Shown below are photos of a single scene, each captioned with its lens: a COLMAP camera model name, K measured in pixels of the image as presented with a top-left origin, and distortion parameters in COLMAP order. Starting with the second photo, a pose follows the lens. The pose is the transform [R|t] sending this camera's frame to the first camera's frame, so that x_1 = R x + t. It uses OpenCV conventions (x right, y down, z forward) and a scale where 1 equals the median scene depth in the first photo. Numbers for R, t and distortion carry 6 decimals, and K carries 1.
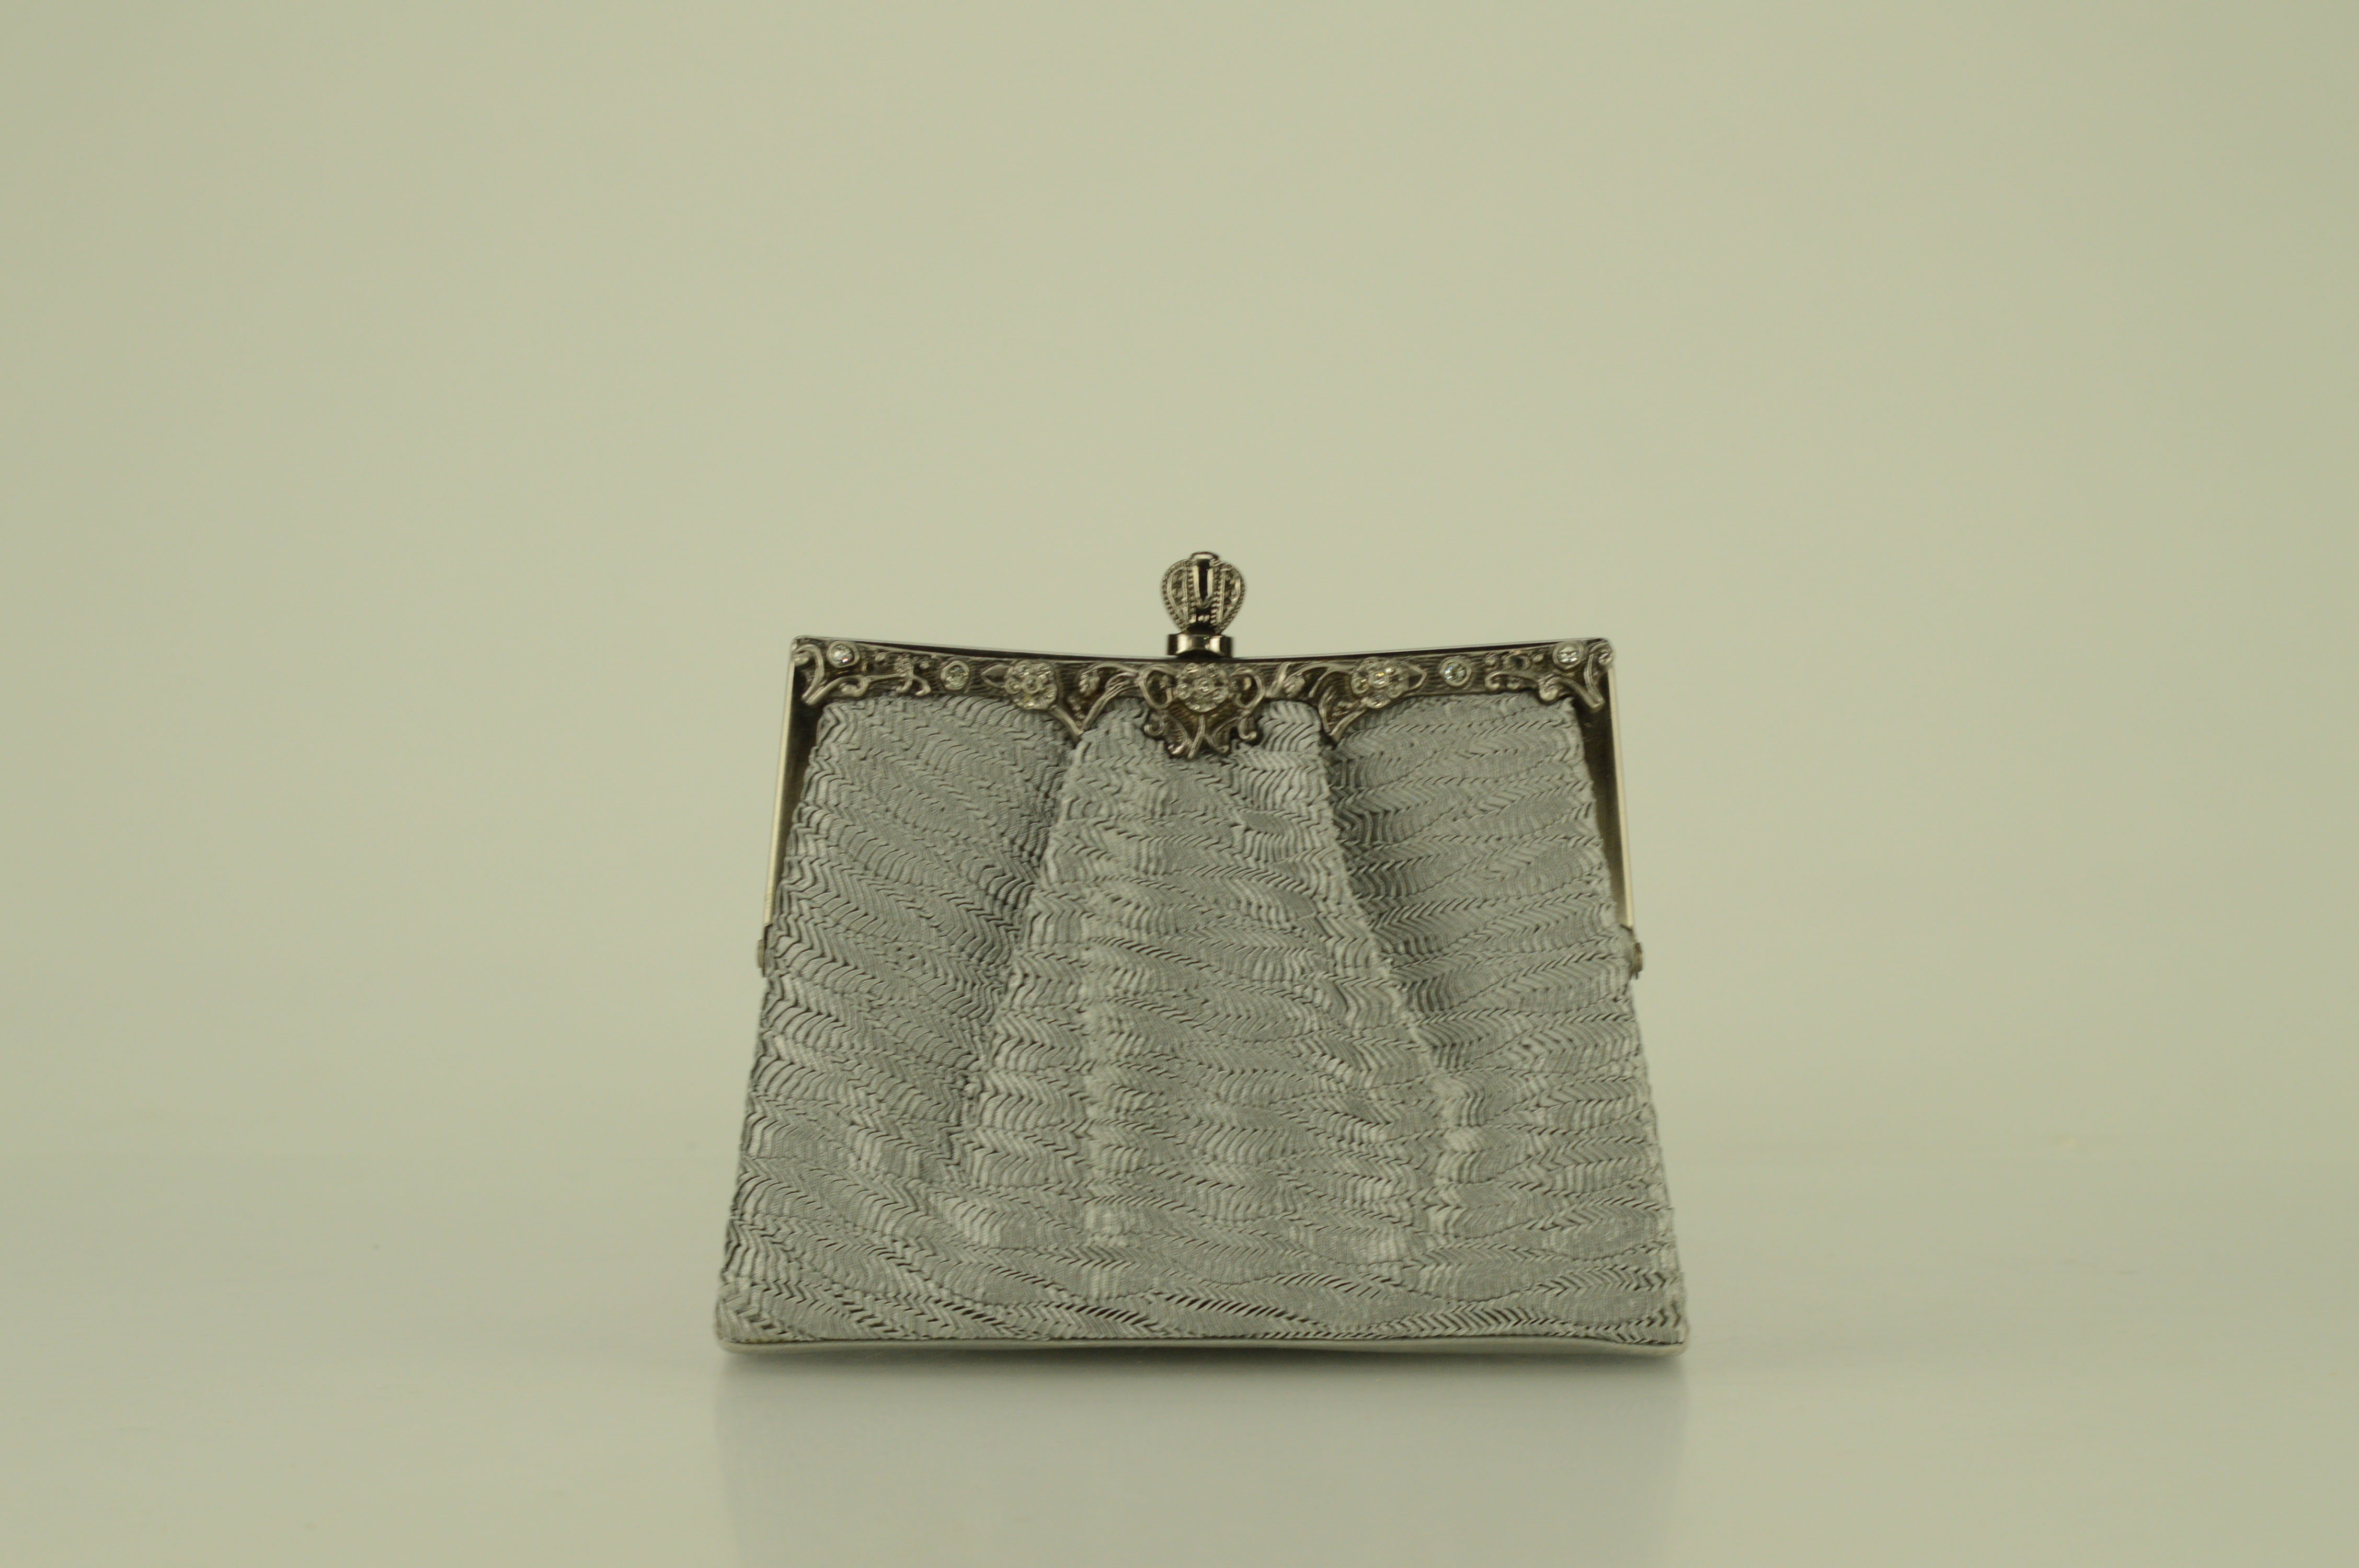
lens RADIAL K [[6050.8, 0, 1180.2], [0, 6050.8, 783.3], [0, 0, 1]] dist [-0.205053, 0.000000]
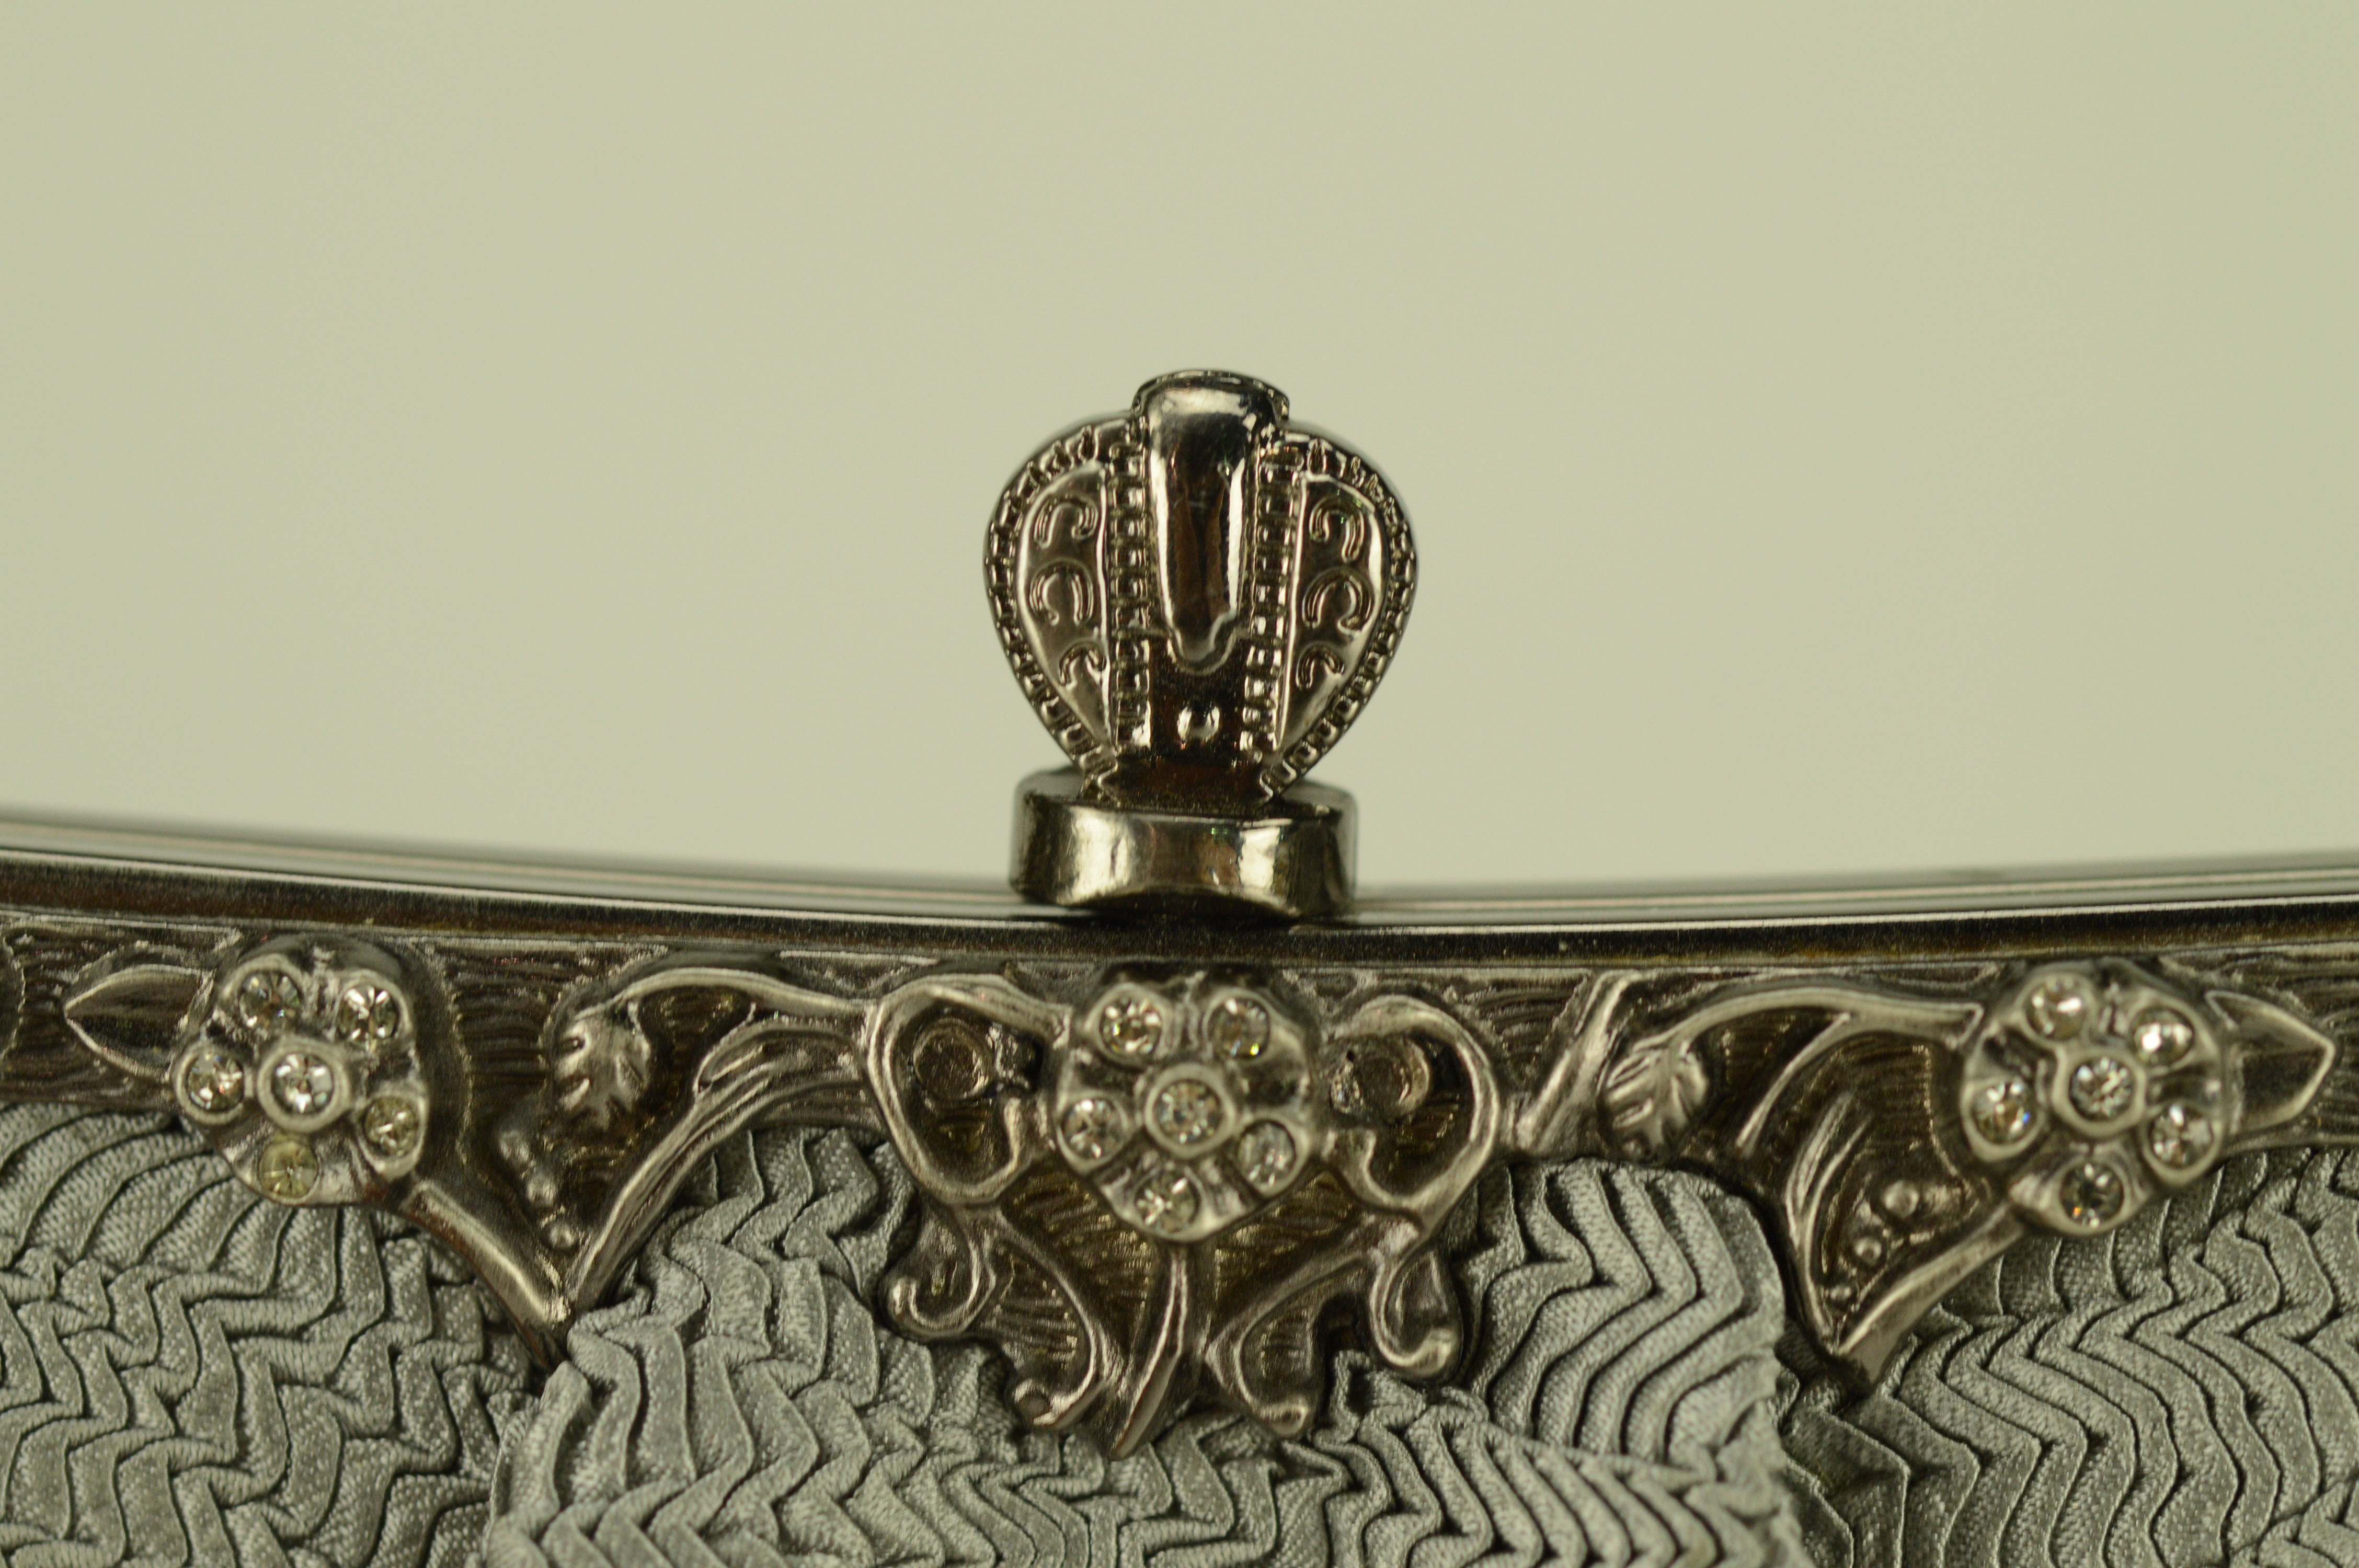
lens RADIAL K [[6050.8, 0, 1178.2], [0, 6050.8, 784.5], [0, 0, 1]] dist [-0.205053, 0.000000]
pose [[0.999156, 0.016363, -0.037685, 0.010607], [-0.008429, 0.979398, 0.201764, -0.064774], [0.040210, -0.201276, 0.978709, 0.811940]]
